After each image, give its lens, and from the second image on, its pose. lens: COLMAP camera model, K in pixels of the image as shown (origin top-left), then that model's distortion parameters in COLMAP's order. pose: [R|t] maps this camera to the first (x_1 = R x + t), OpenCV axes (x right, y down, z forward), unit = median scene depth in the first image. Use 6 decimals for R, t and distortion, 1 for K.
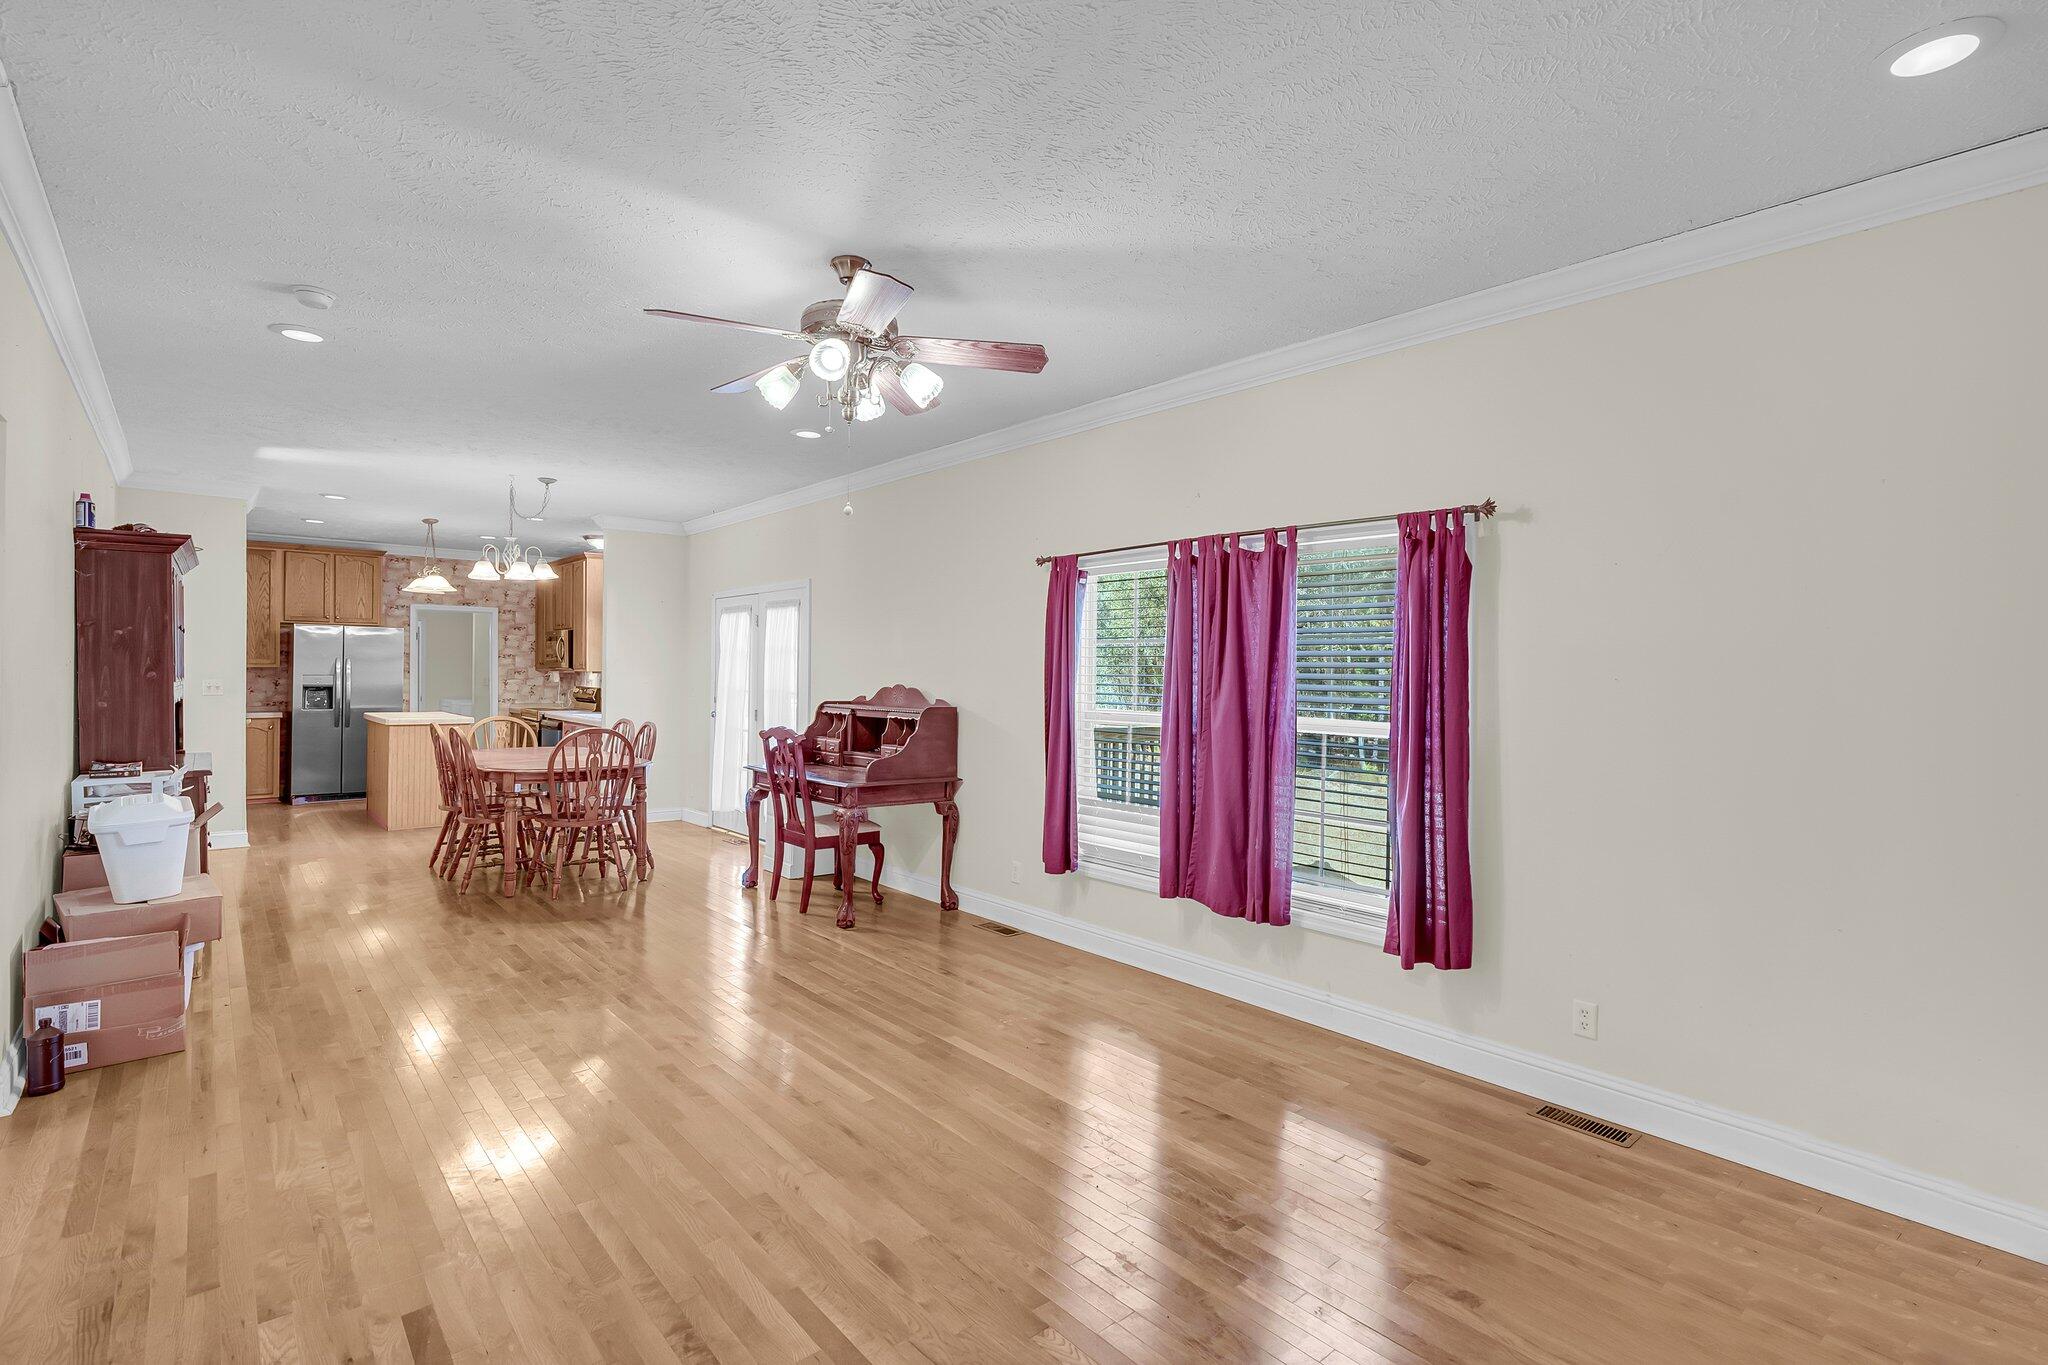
lens RADIAL K [[942.4, 0, 1008.7], [0, 942.4, 671.6], [0, 0, 1]] dist [-0.007389, 0.003114]
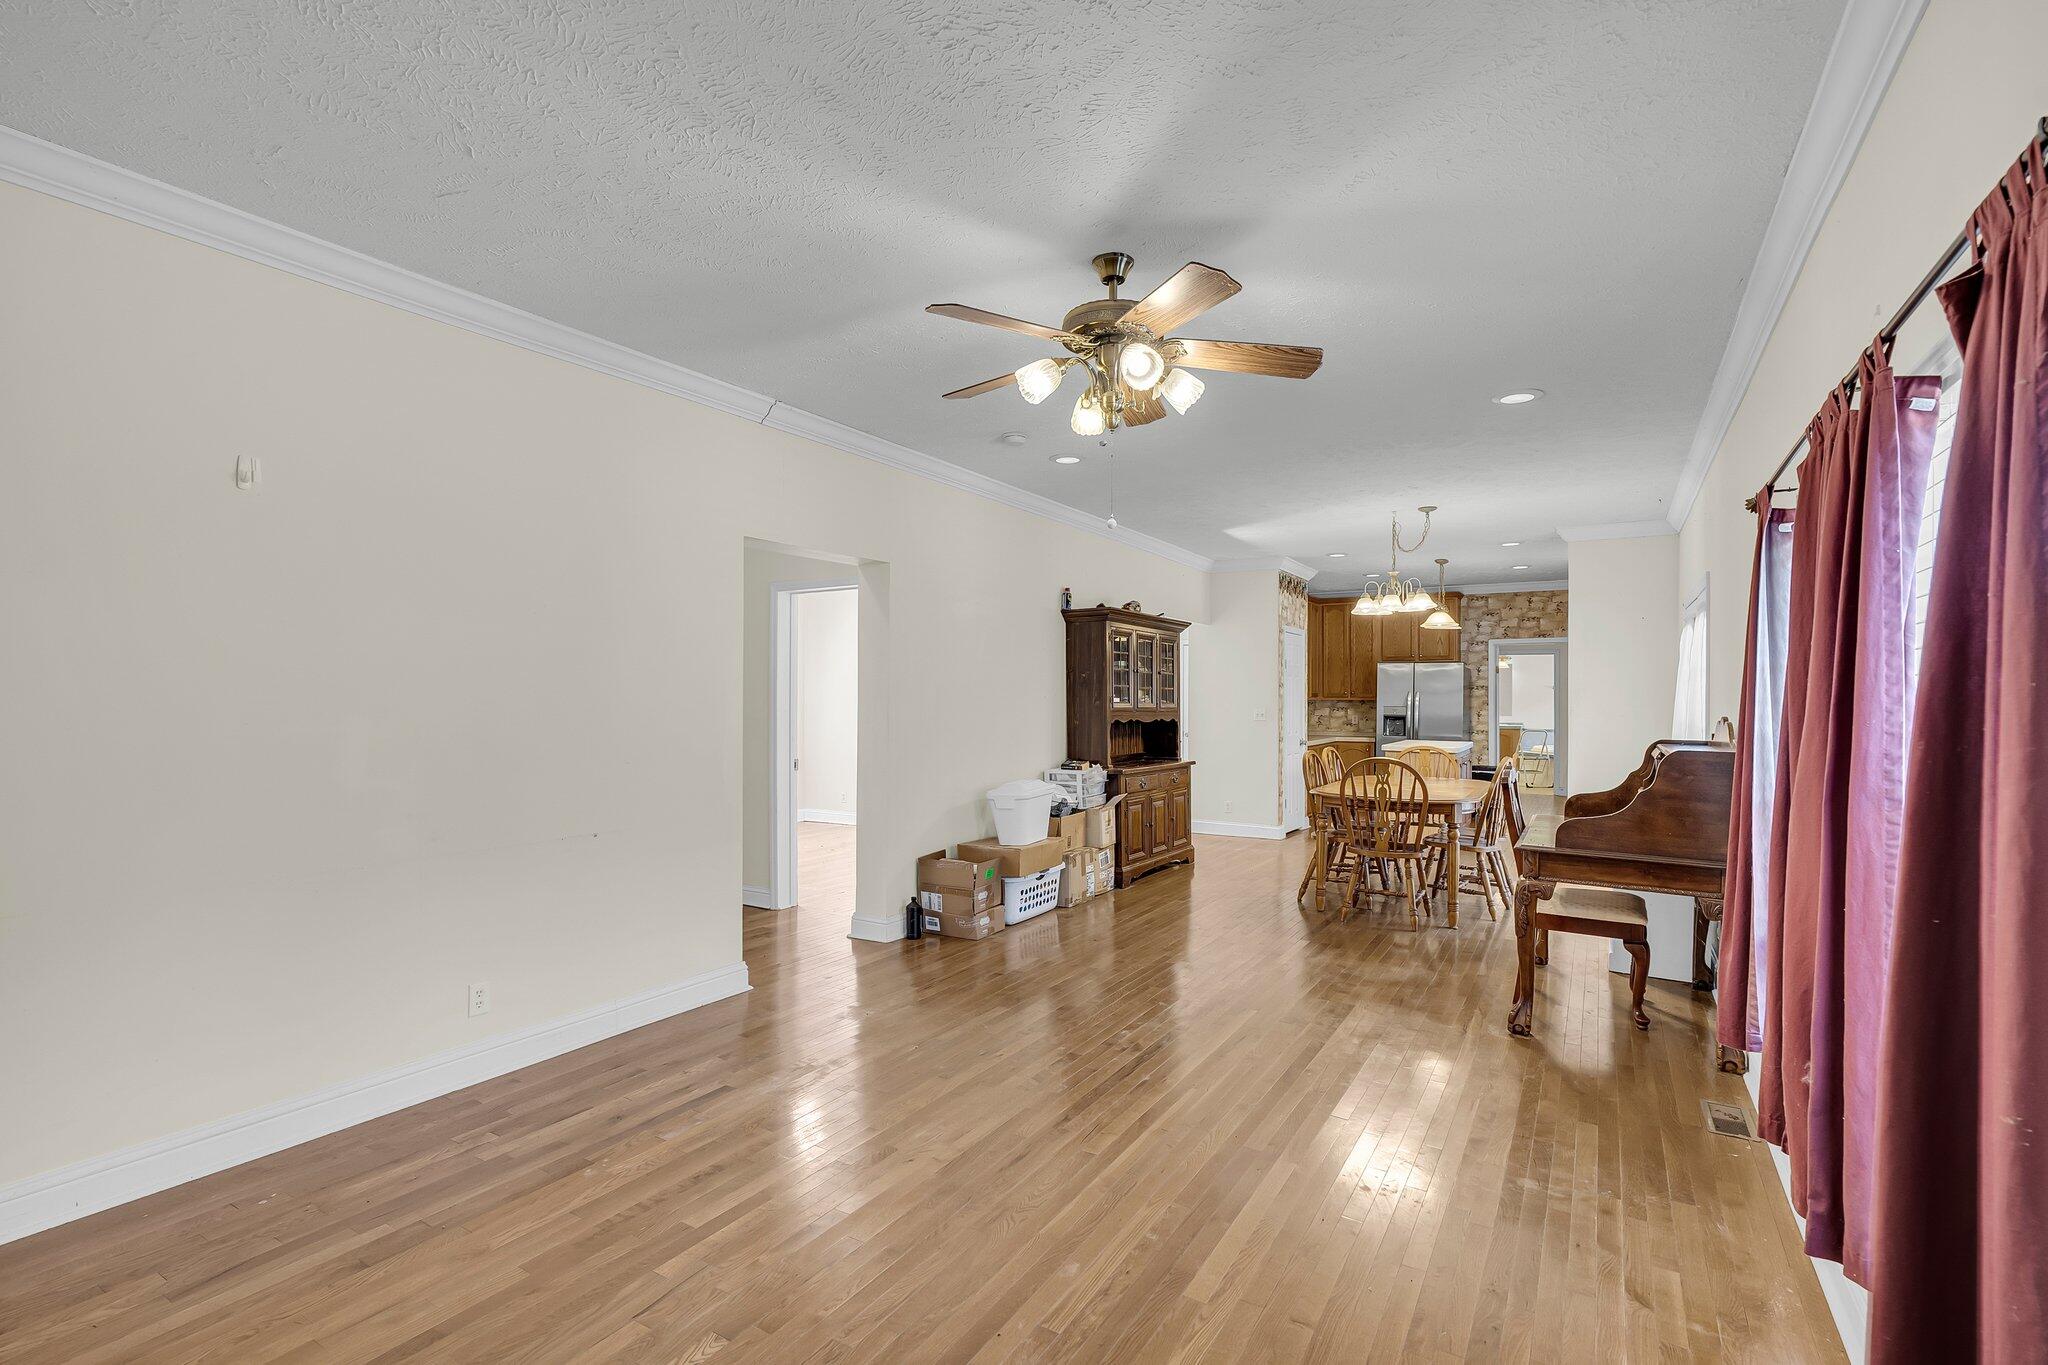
lens RADIAL K [[942.4, 0, 1027.1], [0, 942.4, 699.9], [0, 0, 1]] dist [-0.007389, 0.003114]
pose [[0.314804, -0.005788, -0.949139, 0.229322], [-0.001508, 0.999977, -0.006598, 0.003796], [0.949155, 0.003509, 0.314788, 0.205068]]
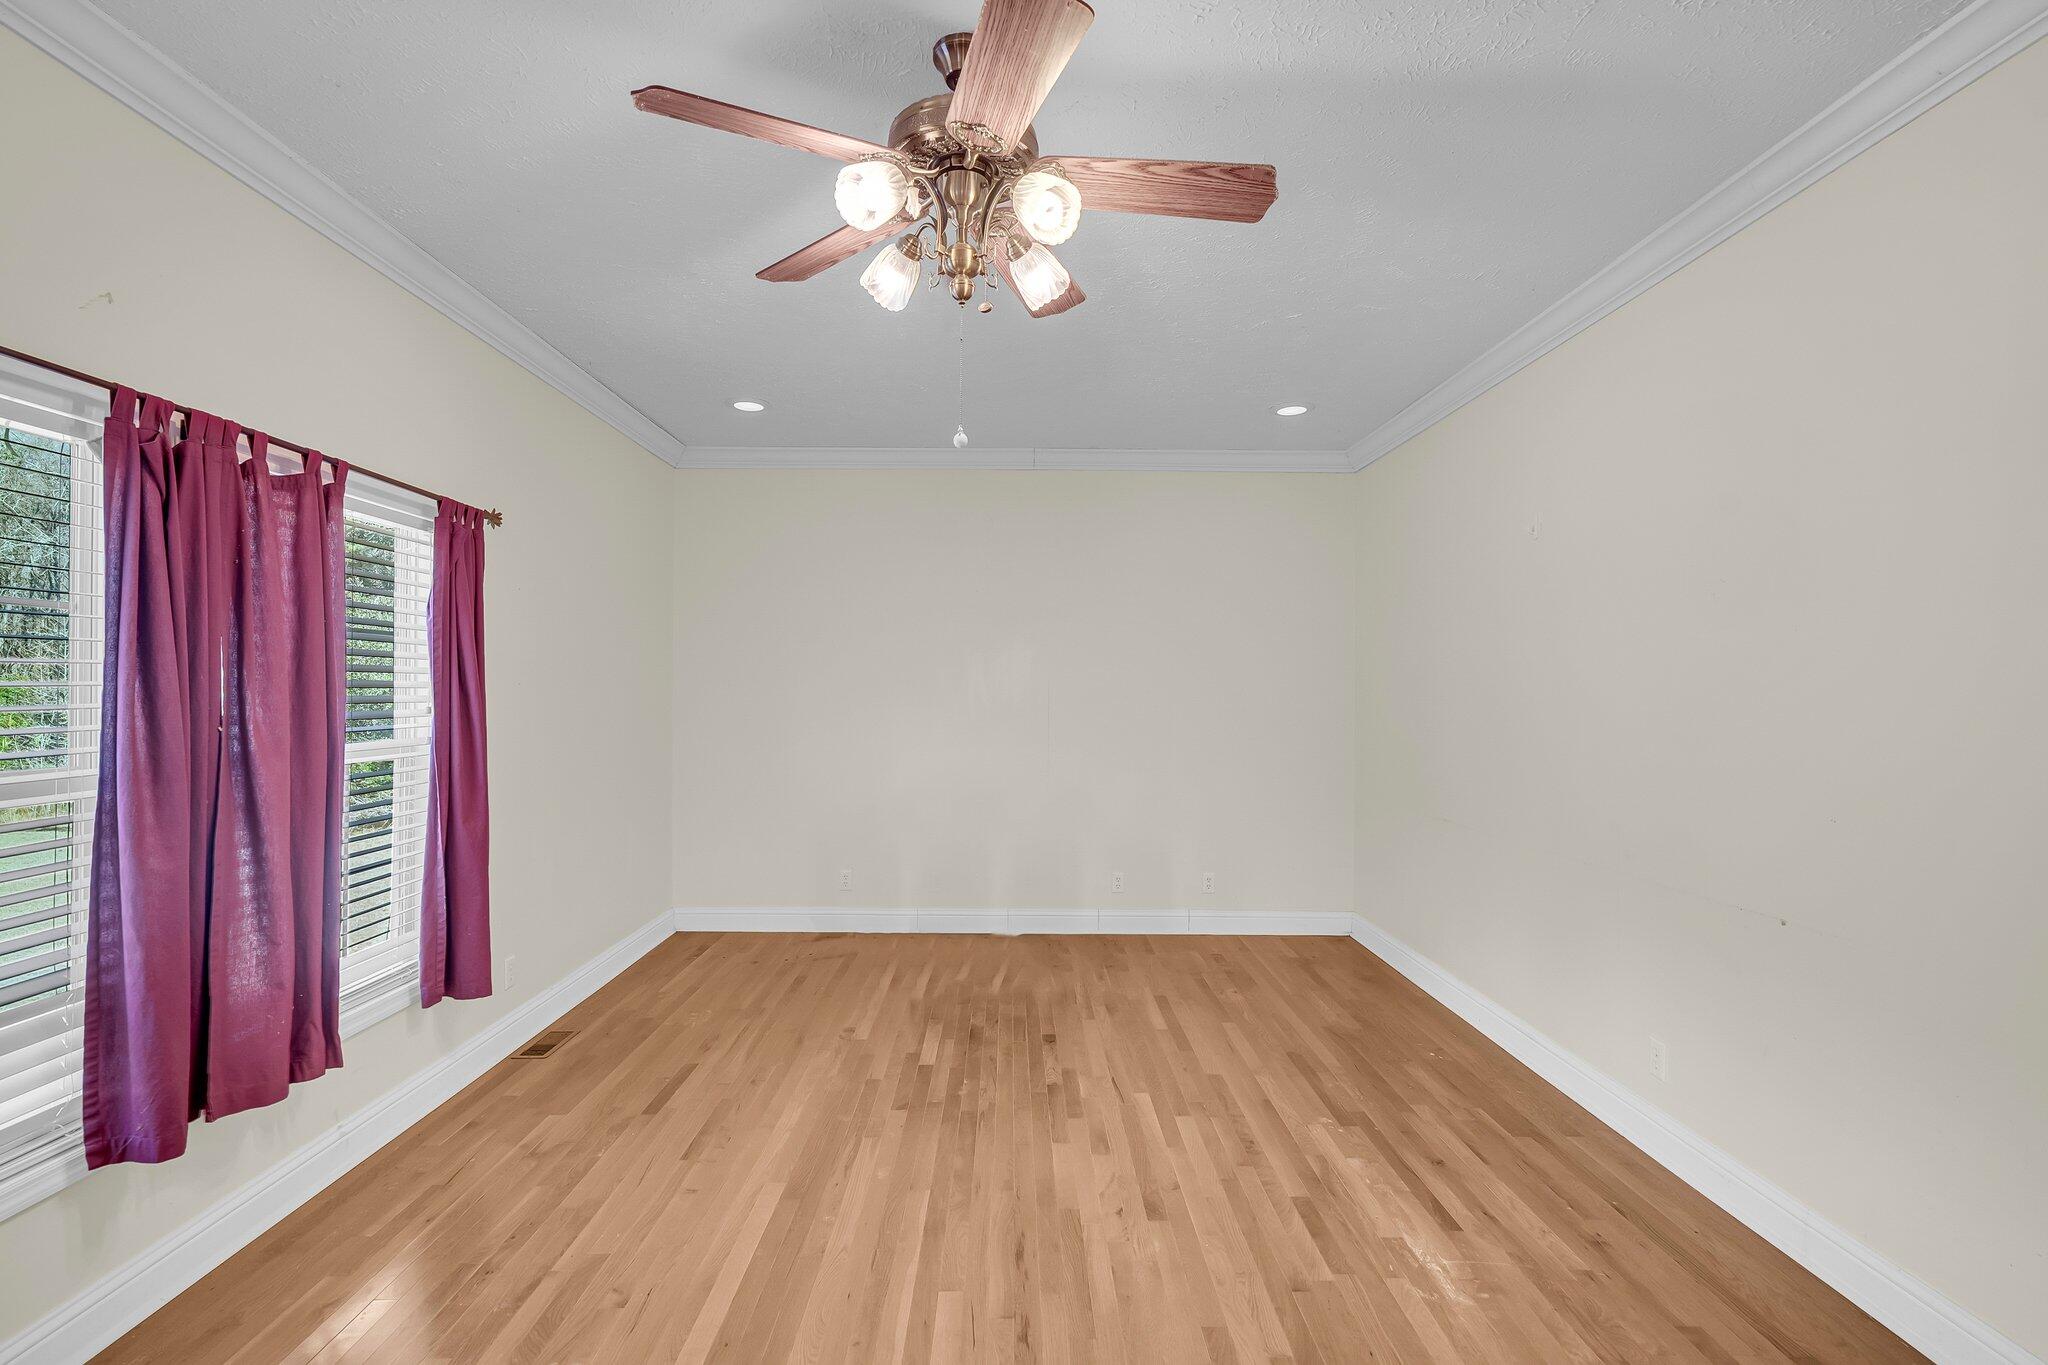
lens RADIAL K [[942.4, 0, 1023.3], [0, 942.4, 682.3], [0, 0, 1]] dist [-0.007389, 0.003114]
pose [[-0.769917, -0.018488, 0.637876, -0.202936], [-0.021204, 0.999769, 0.003385, -0.003584], [-0.637792, -0.010919, -0.770132, 0.483067]]
